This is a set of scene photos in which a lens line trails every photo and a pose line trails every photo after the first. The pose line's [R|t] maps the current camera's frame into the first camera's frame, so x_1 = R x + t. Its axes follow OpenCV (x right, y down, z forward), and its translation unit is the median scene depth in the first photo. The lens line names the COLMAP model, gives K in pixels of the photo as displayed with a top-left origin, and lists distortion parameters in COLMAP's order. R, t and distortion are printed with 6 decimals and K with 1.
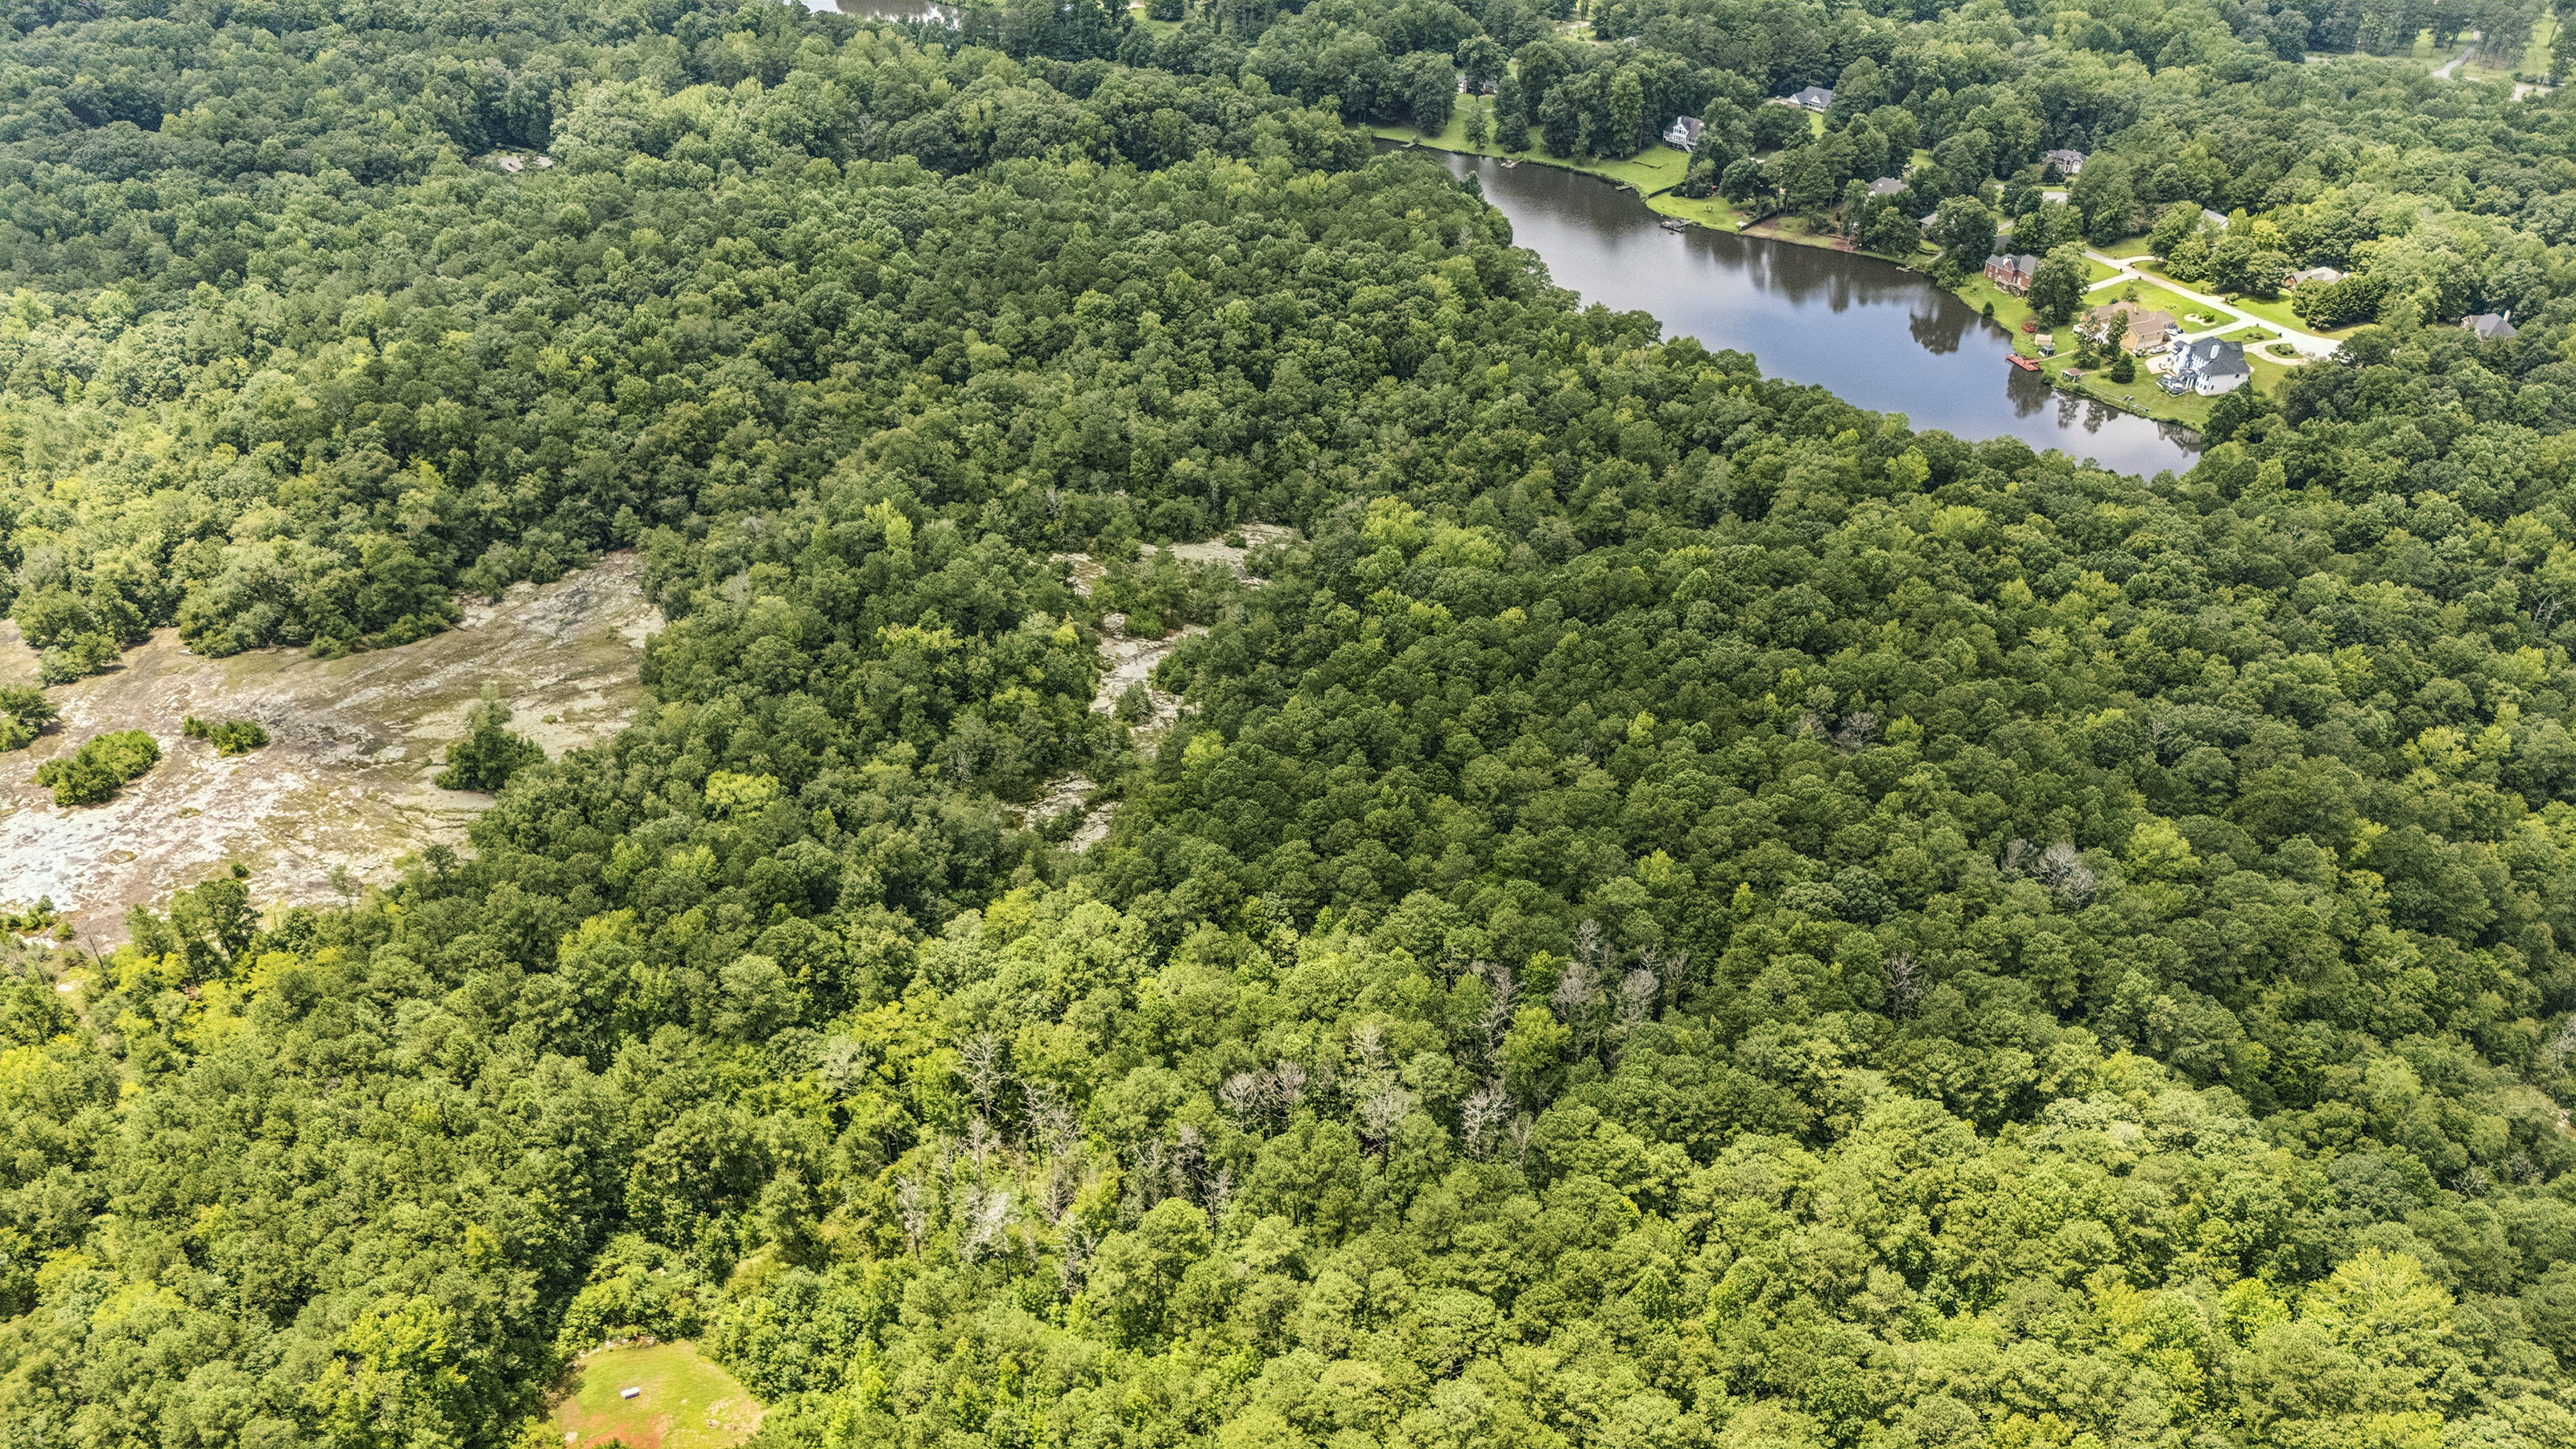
lens RADIAL K [[1909.6, 0, 1305.9], [0, 1909.6, 736.9], [0, 0, 1]] dist [0.073032, -0.065567]
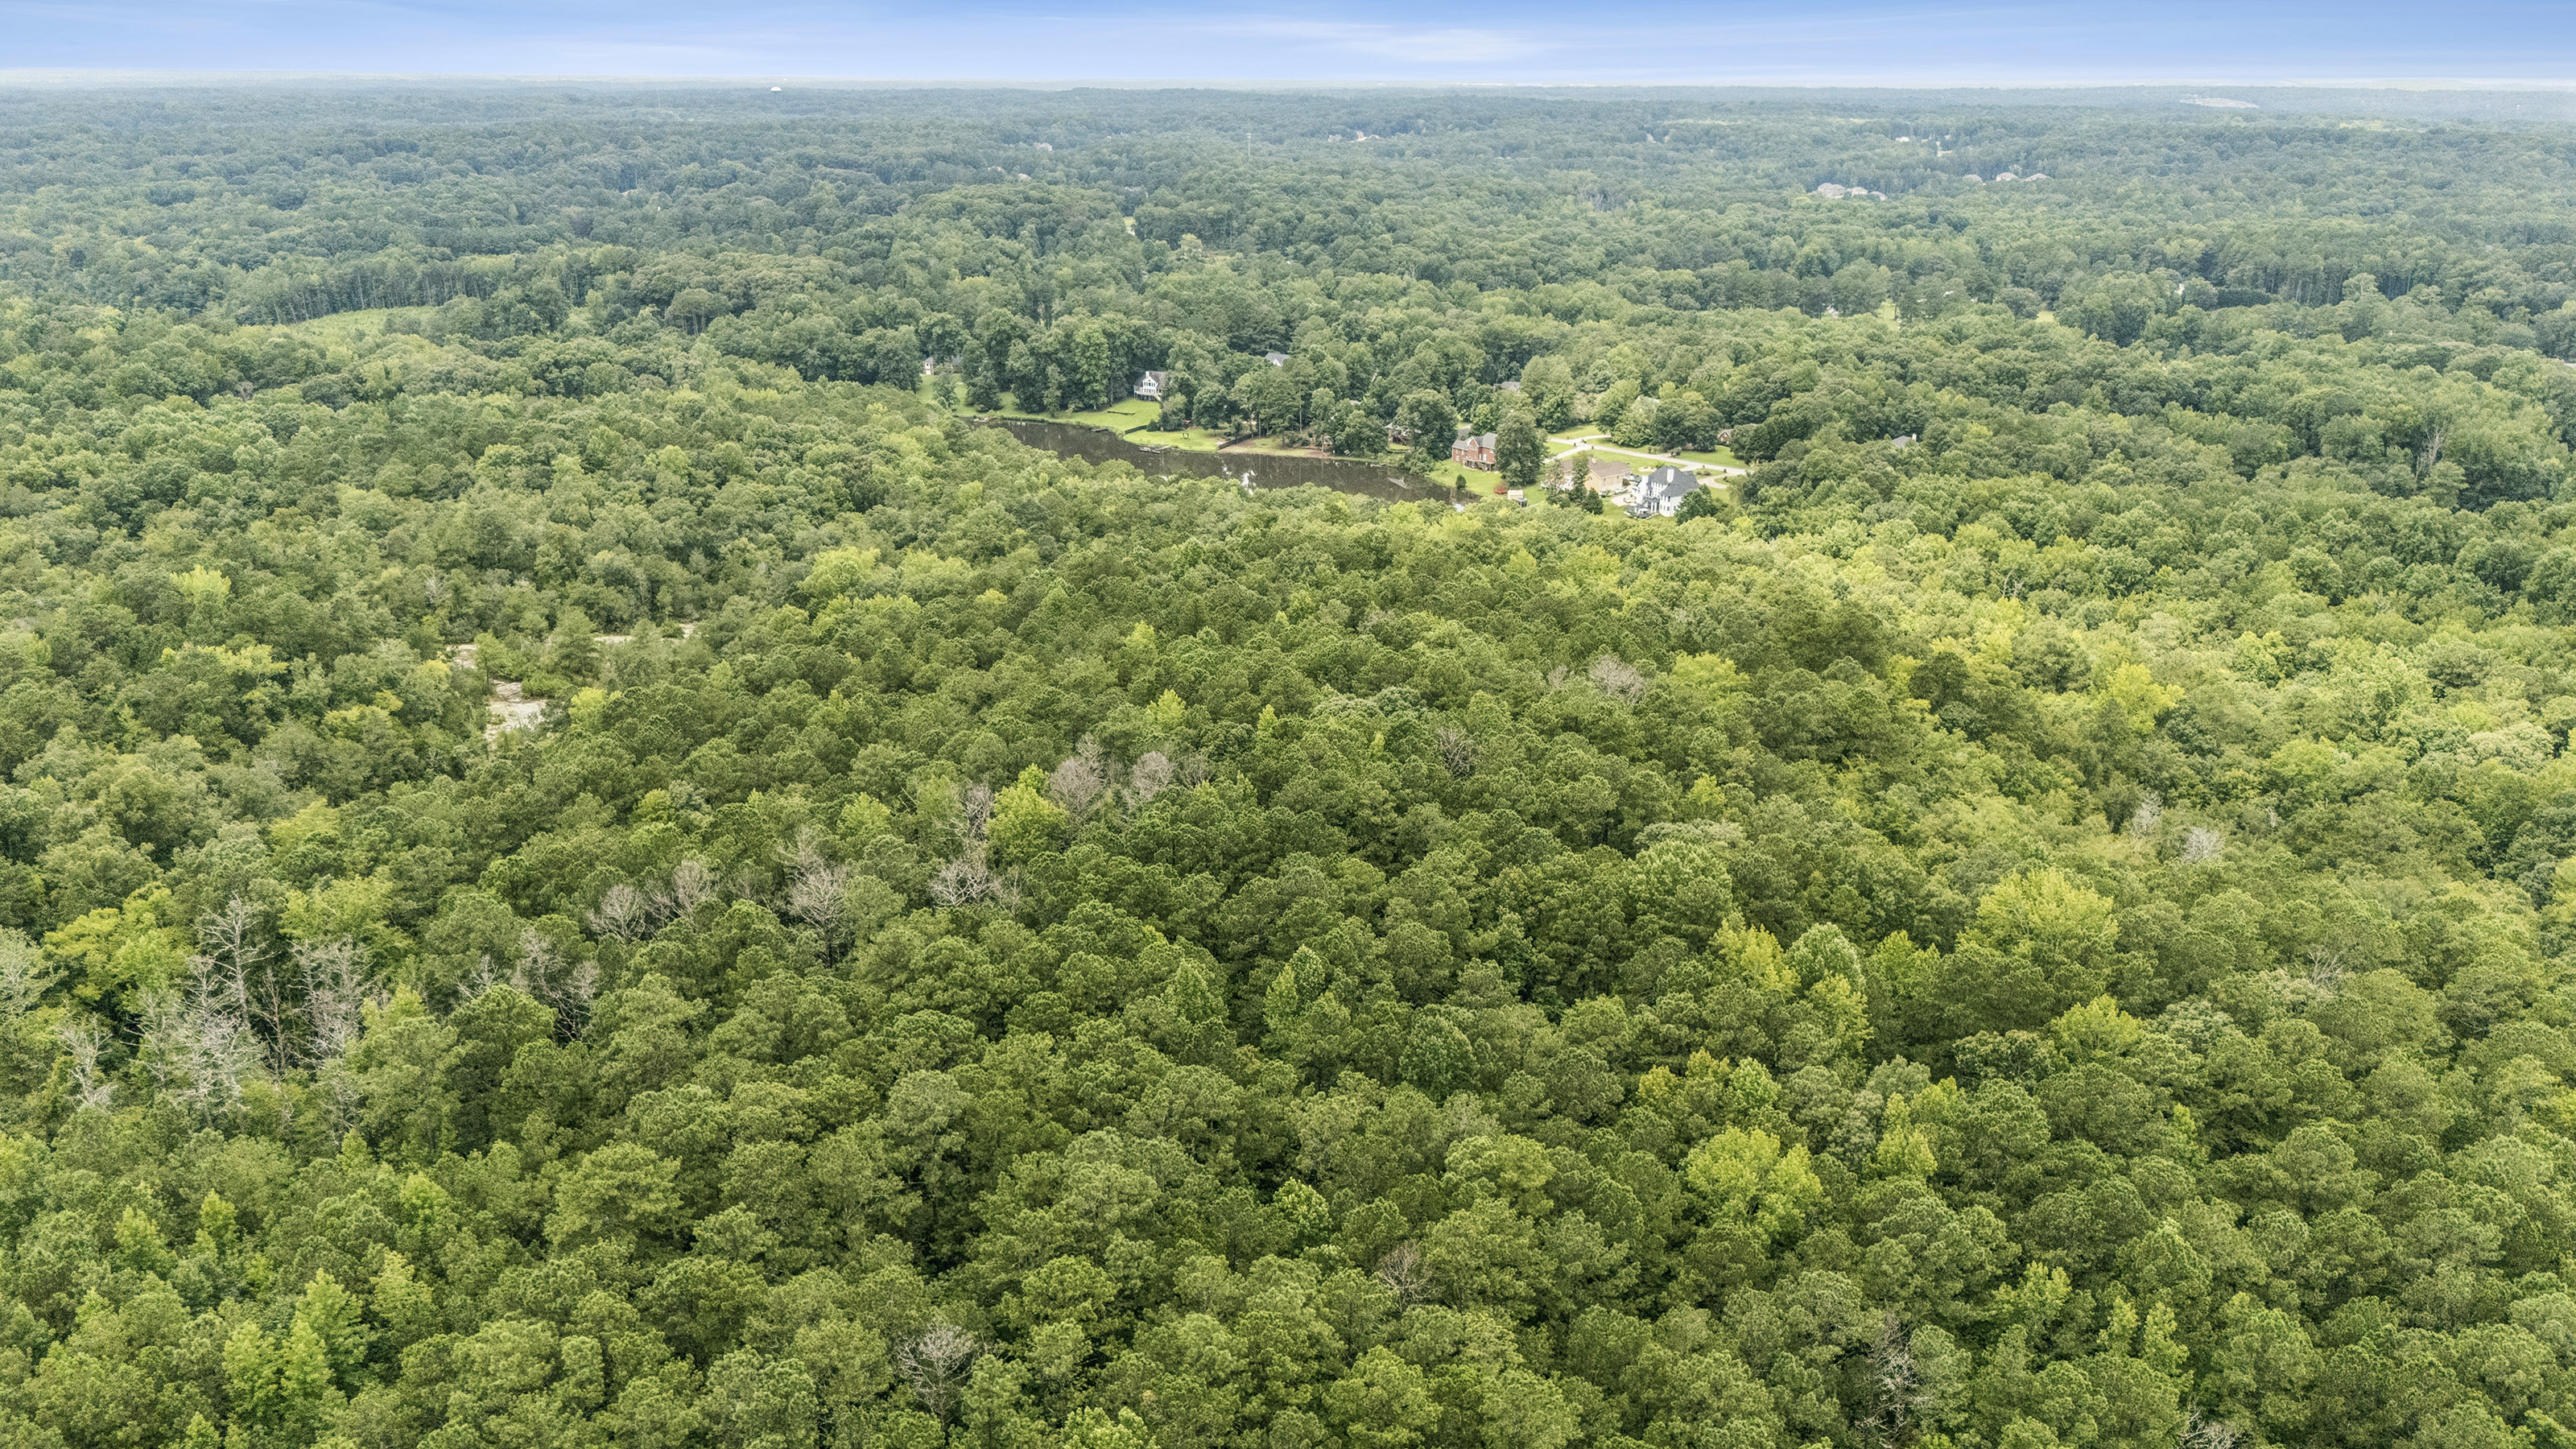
lens RADIAL K [[1909.6, 0, 1295.2], [0, 1909.6, 738.3], [0, 0, 1]] dist [0.073032, -0.065567]
pose [[0.968896, -0.075404, 0.235699, 0.020618], [0.132642, 0.962315, -0.237396, 0.138619], [-0.208916, 0.261276, 0.942385, 0.102263]]
